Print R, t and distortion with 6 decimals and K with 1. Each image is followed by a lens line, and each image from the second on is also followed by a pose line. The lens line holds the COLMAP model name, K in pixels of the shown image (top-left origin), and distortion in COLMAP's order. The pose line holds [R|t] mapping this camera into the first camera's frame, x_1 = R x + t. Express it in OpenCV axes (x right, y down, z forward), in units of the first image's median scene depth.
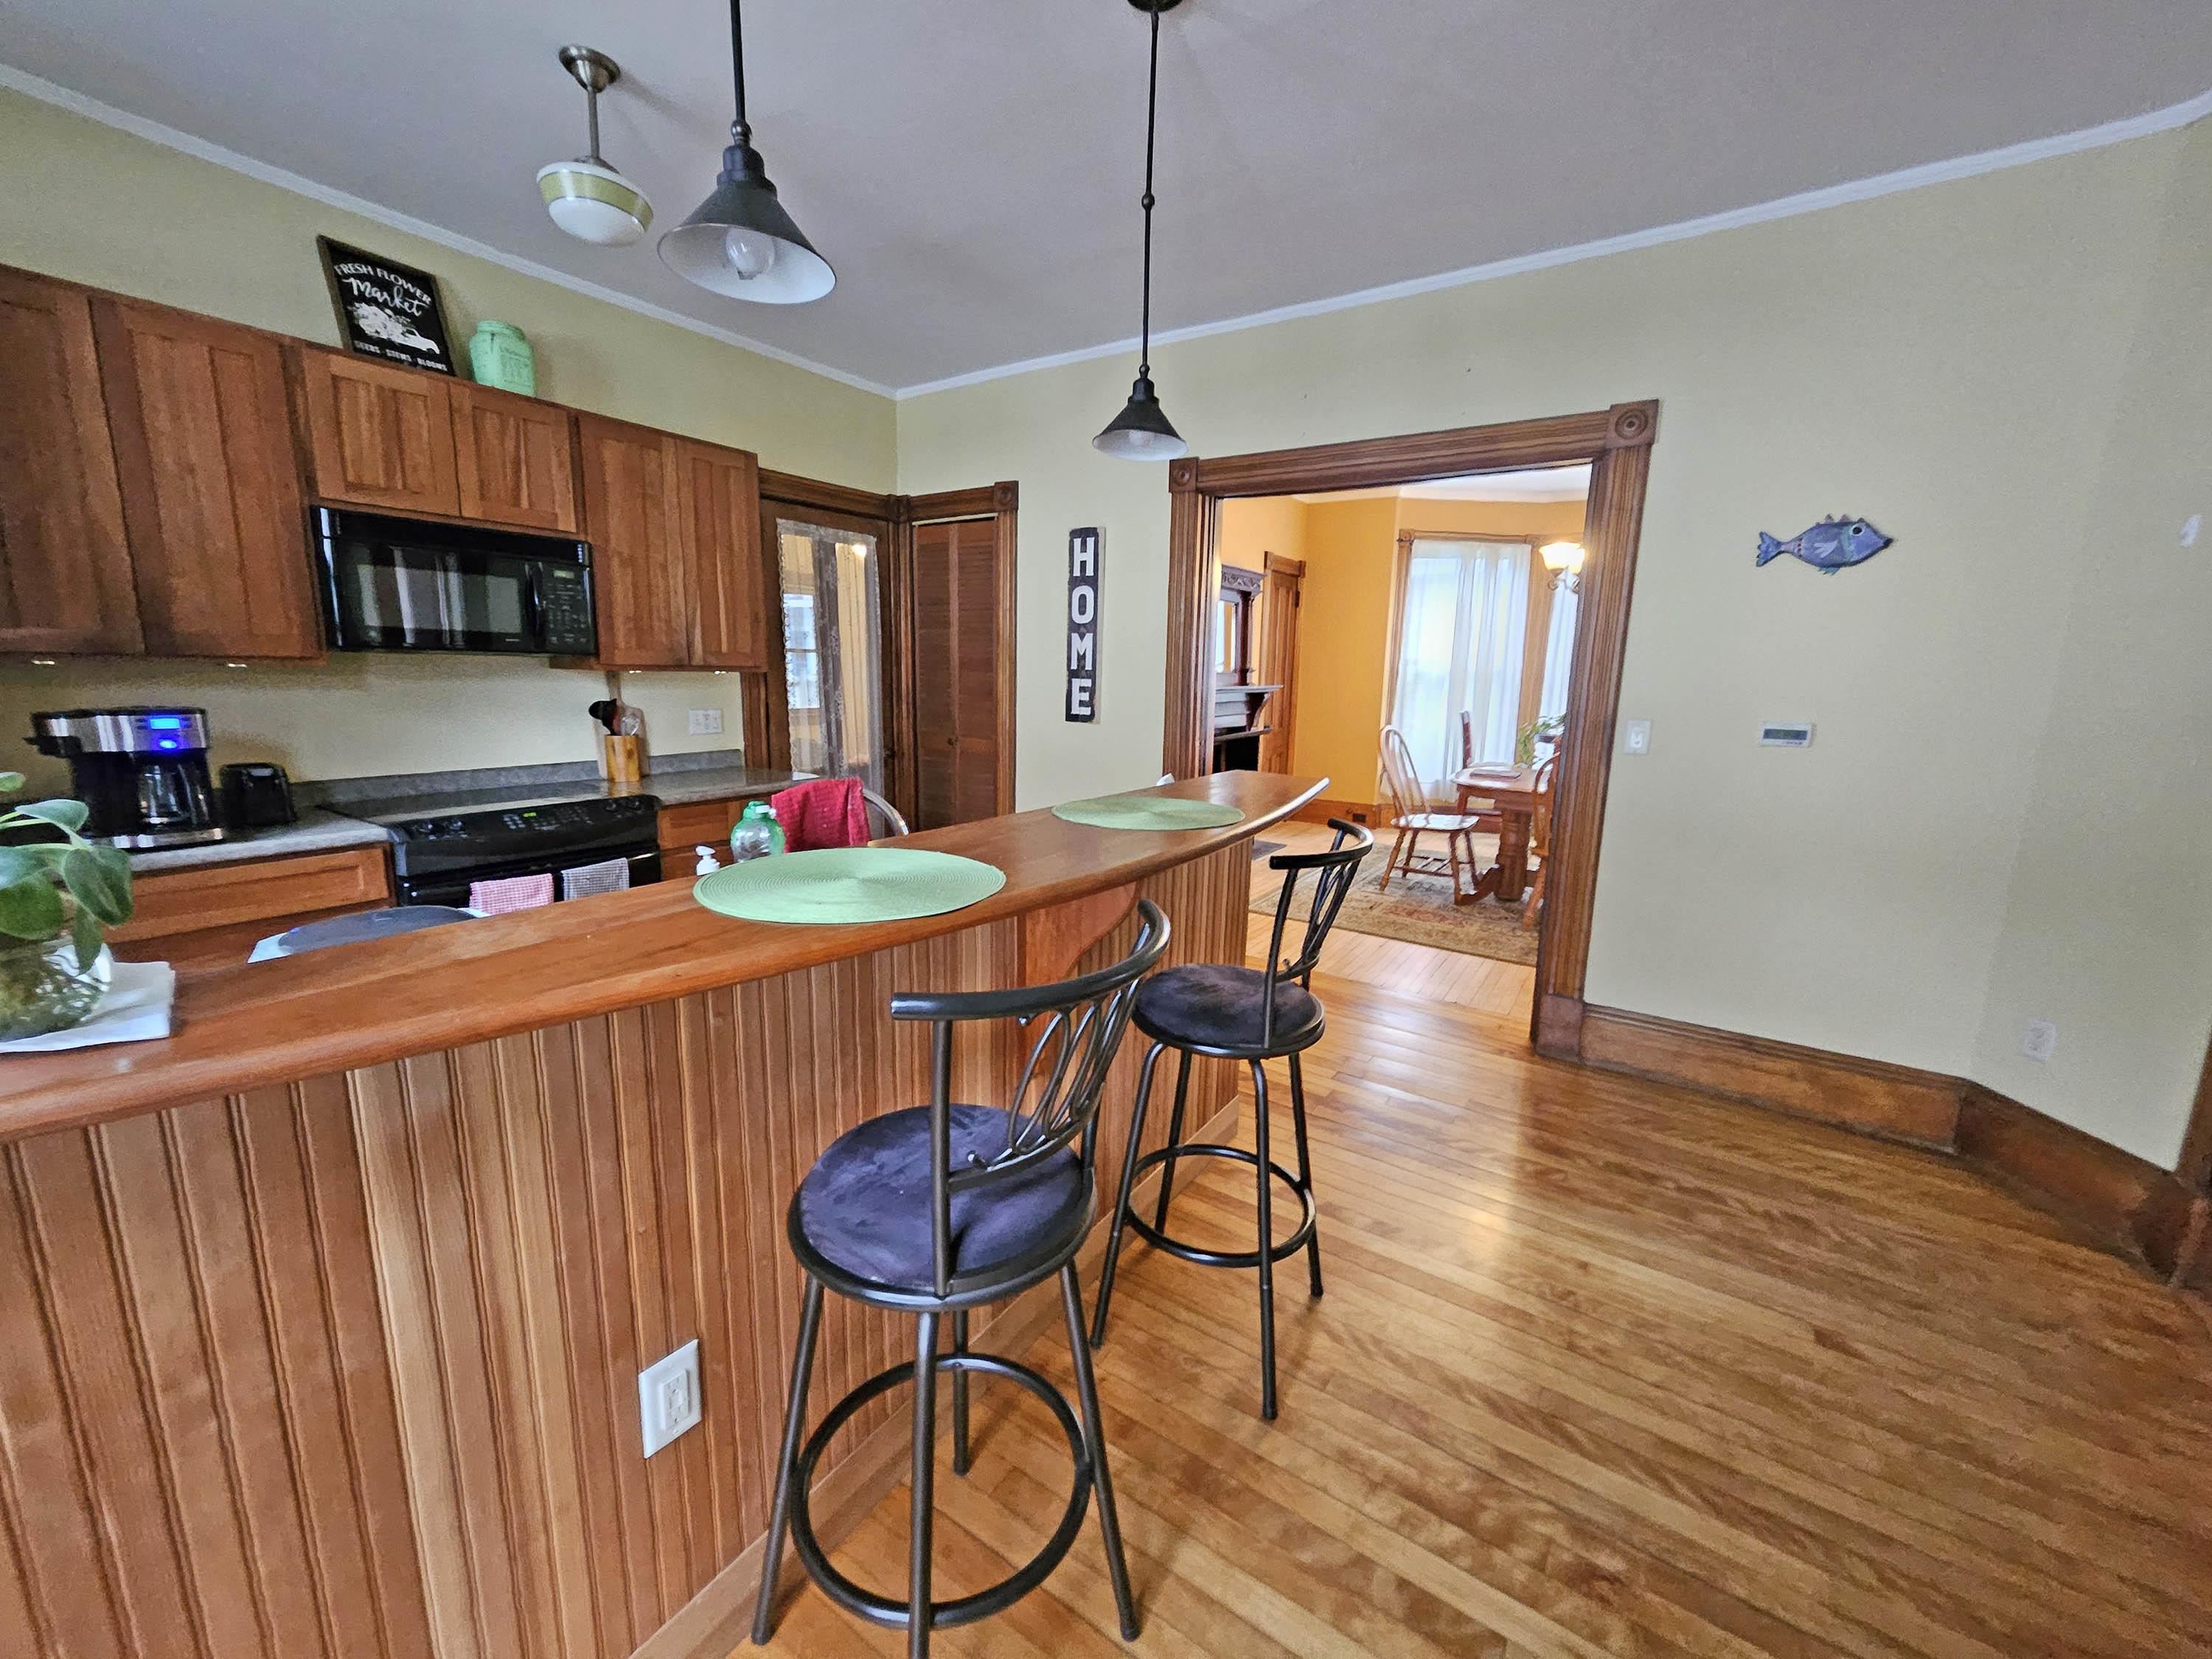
lens RADIAL K [[875.2, 0, 1081.8], [0, 875.2, 834.1], [0, 0, 1]] dist [0.007694, -0.002068]
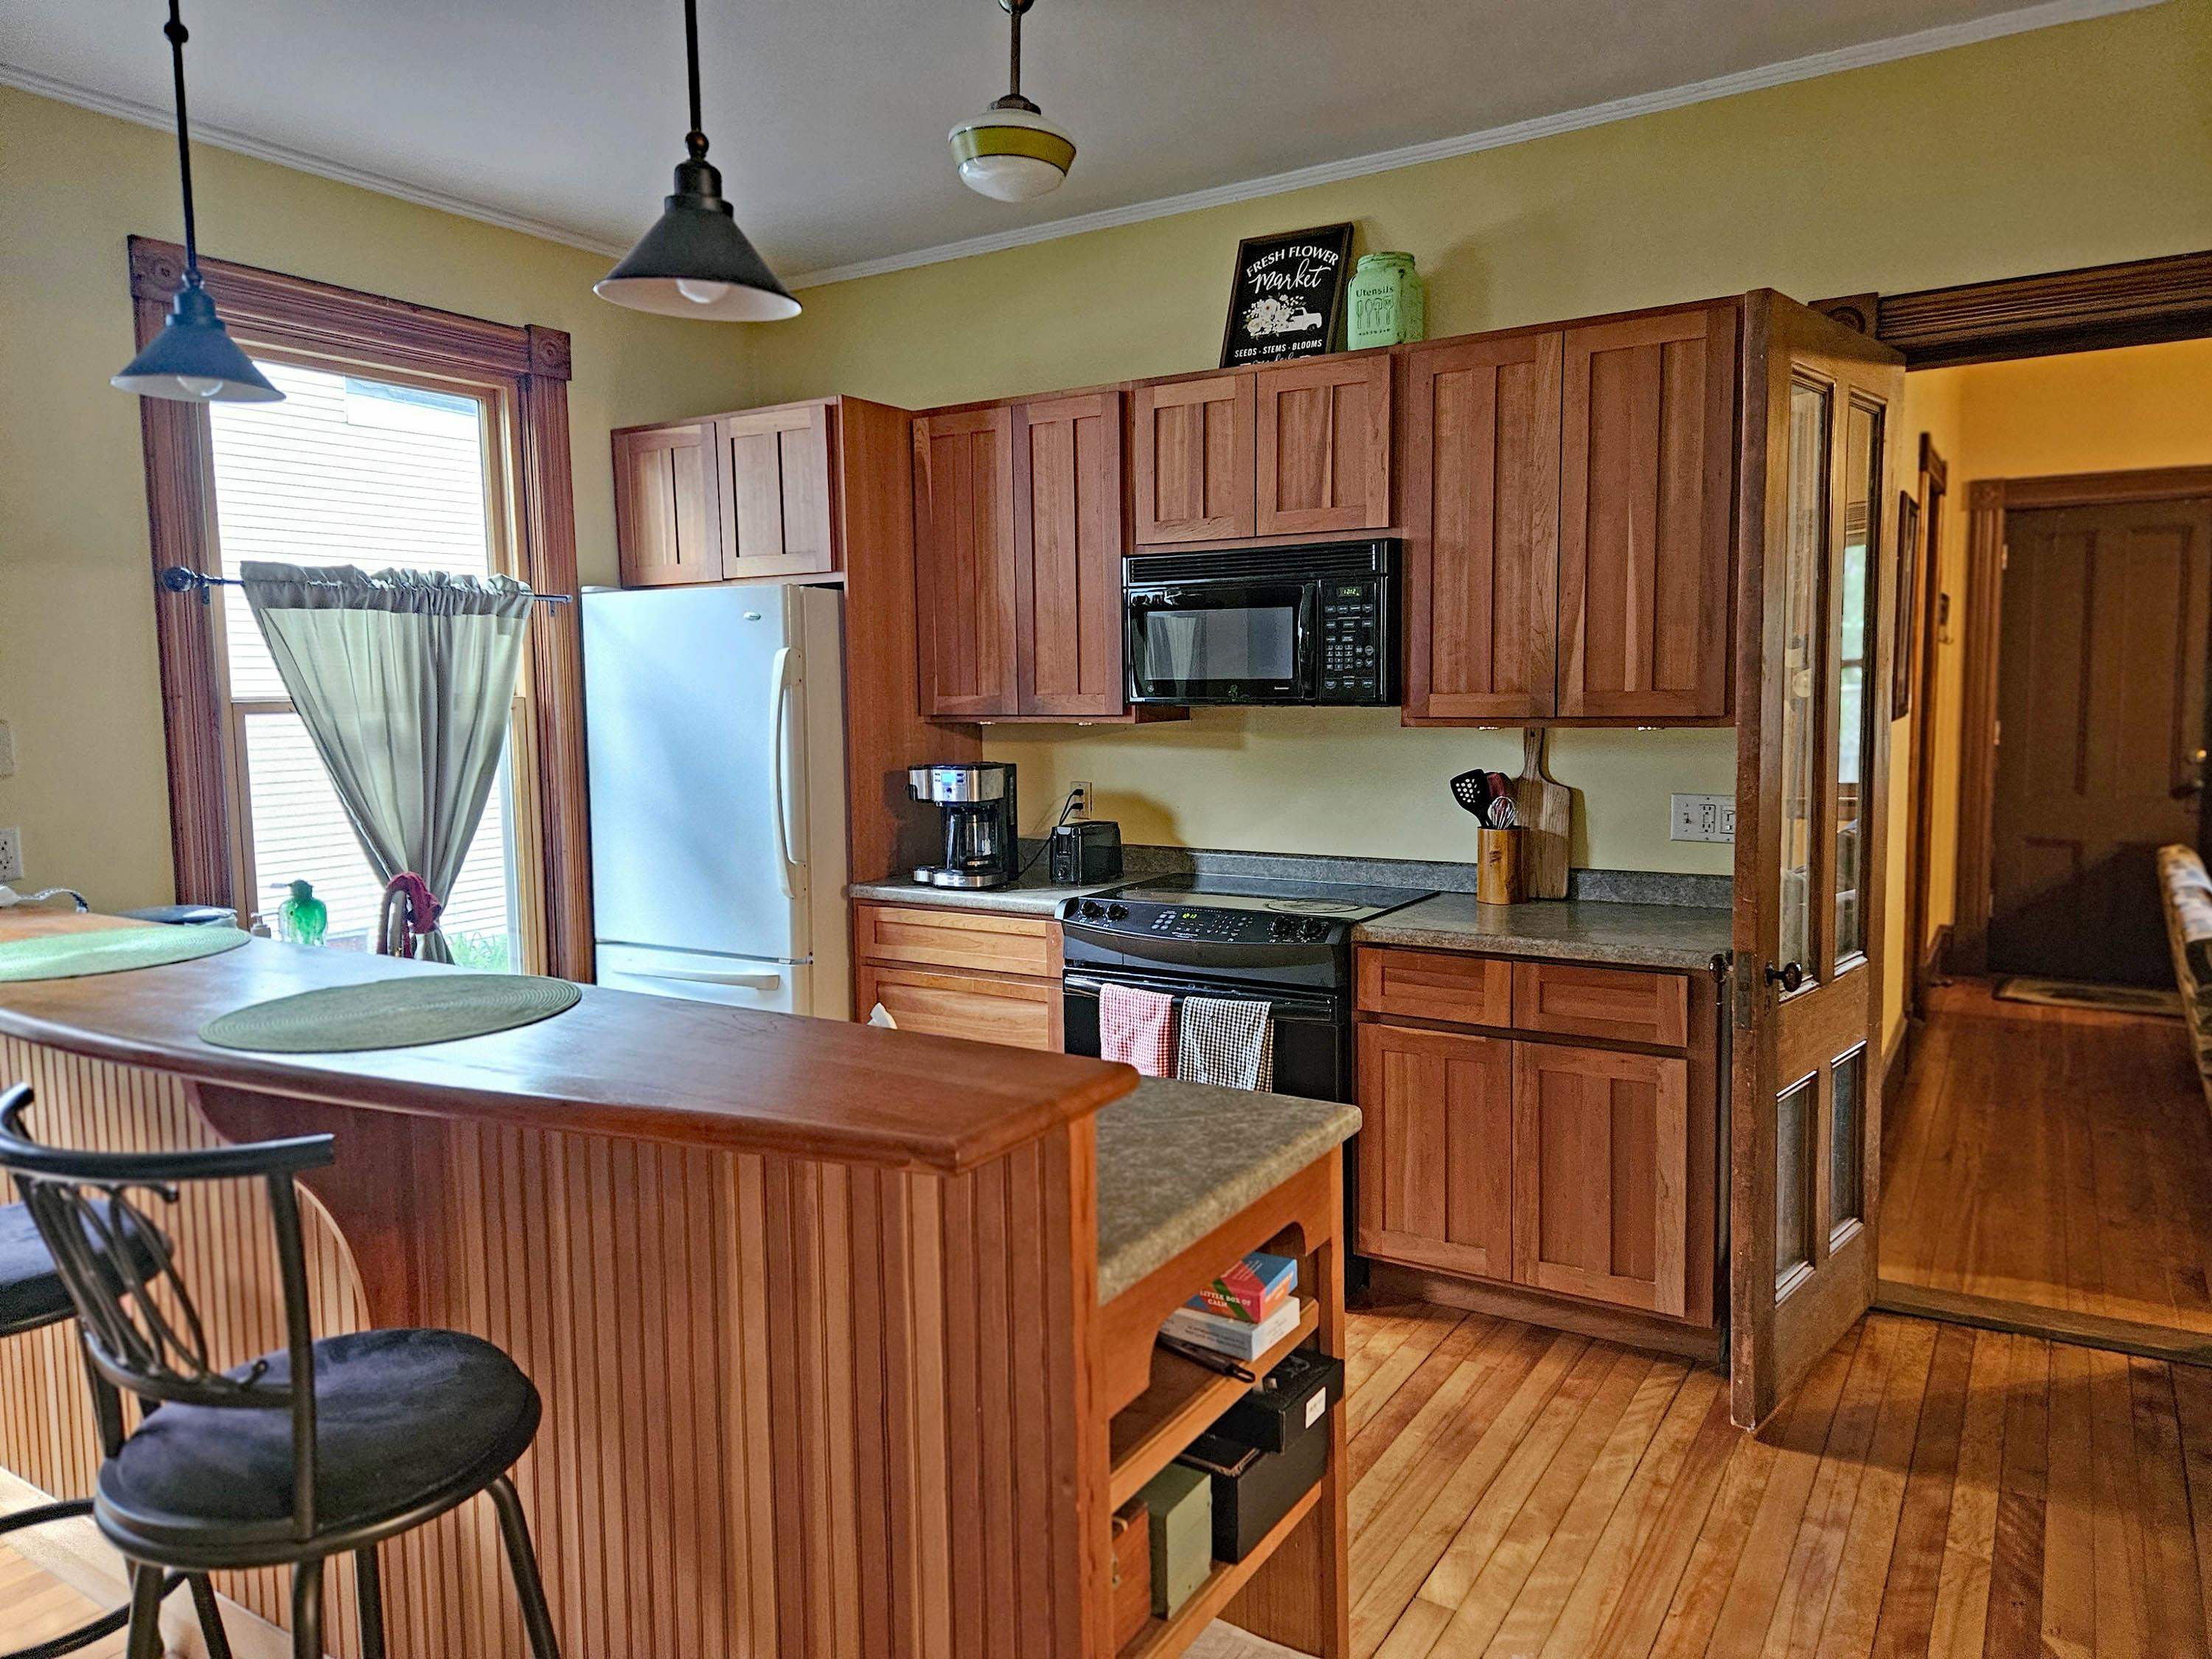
lens RADIAL K [[1470.5, 0, 1106.0], [0, 1470.5, 829.5], [0, 0, 1]] dist [0.062569, -0.000963]
pose [[0.037156, 0.084041, -0.995769, 0.631639], [-0.169758, 0.982505, 0.076587, -0.180865], [0.984785, 0.166194, 0.050773, 0.844346]]
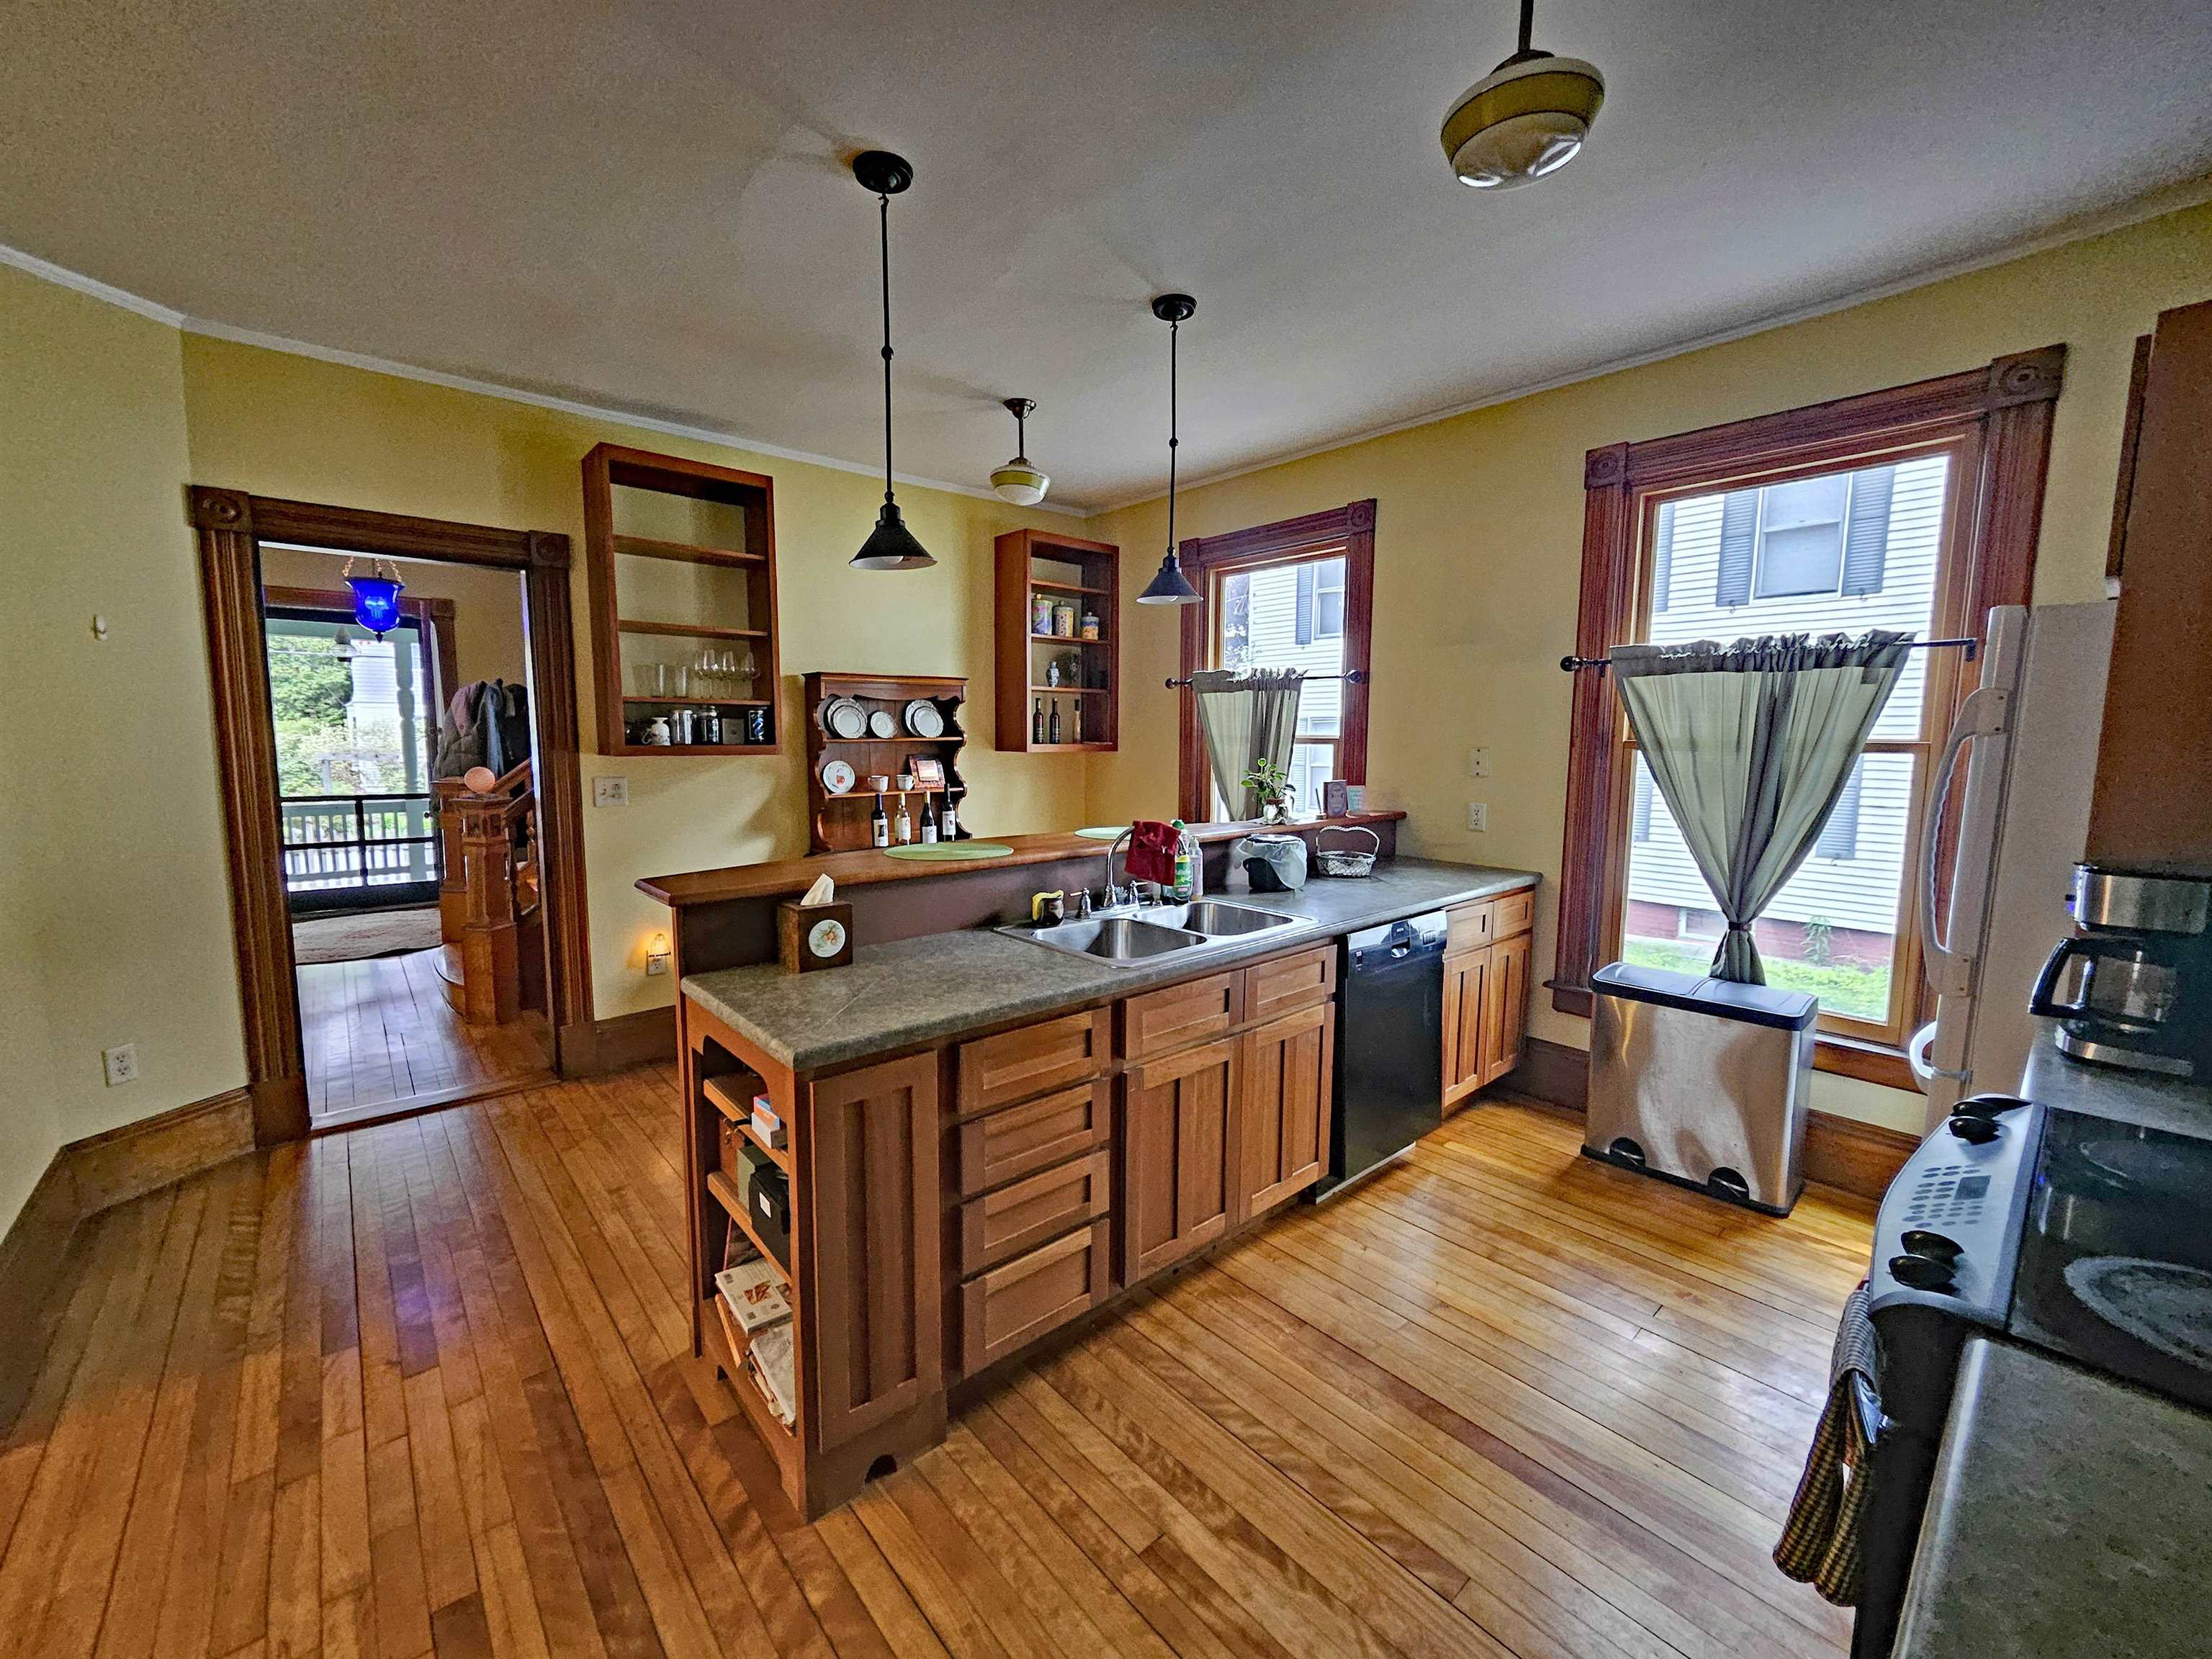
lens RADIAL K [[875.2, 0, 1081.8], [0, 875.2, 834.1], [0, 0, 1]] dist [0.007694, -0.002068]
pose [[-0.967913, -0.047239, 0.246806, -0.315896], [0.027995, 0.955786, 0.292727, -0.300881], [-0.249722, 0.290244, -0.923795, 1.418393]]
